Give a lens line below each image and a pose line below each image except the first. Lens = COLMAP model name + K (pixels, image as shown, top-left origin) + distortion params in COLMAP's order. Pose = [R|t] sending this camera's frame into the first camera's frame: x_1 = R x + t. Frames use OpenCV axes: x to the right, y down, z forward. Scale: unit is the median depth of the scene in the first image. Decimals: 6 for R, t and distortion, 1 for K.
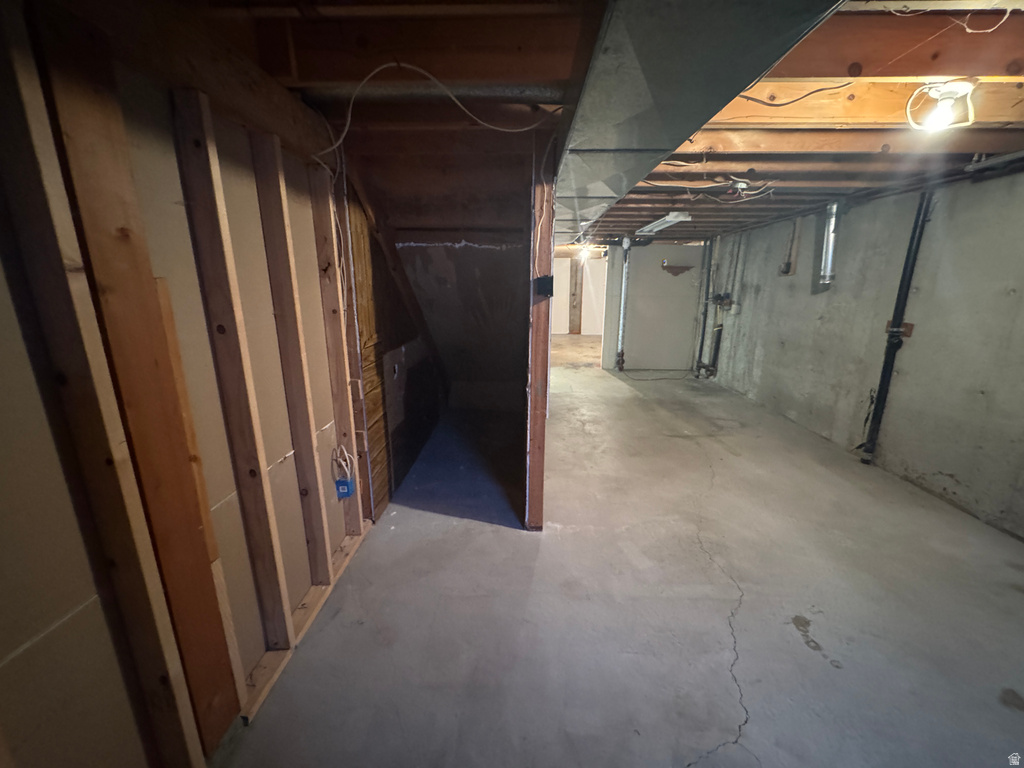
lens RADIAL K [[409.1, 0, 511.3], [0, 409.1, 387.2], [0, 0, 1]] dist [-0.000066, 0.000052]
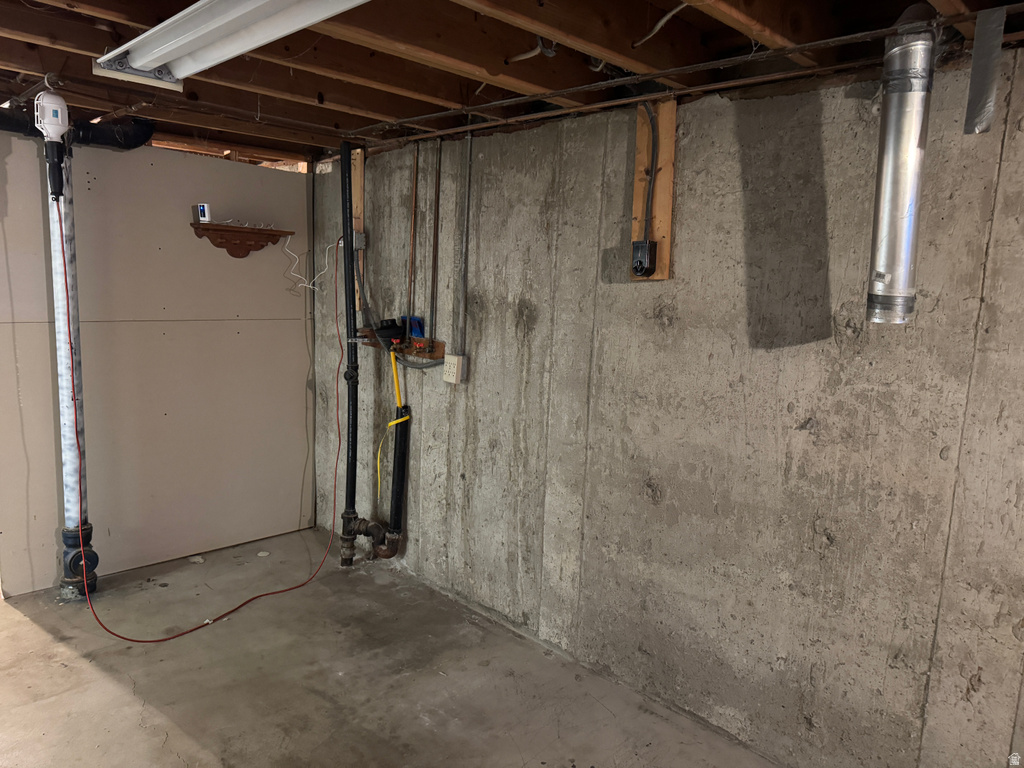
lens RADIAL K [[724.6, 0, 512.0], [0, 724.6, 385.9], [0, 0, 1]] dist [0.029602, -0.014360]
pose [[0.681371, -0.085242, 0.726957, 0.151119], [0.141894, 0.989737, -0.016941, -0.162284], [-0.718052, 0.114694, 0.686474, 0.572223]]
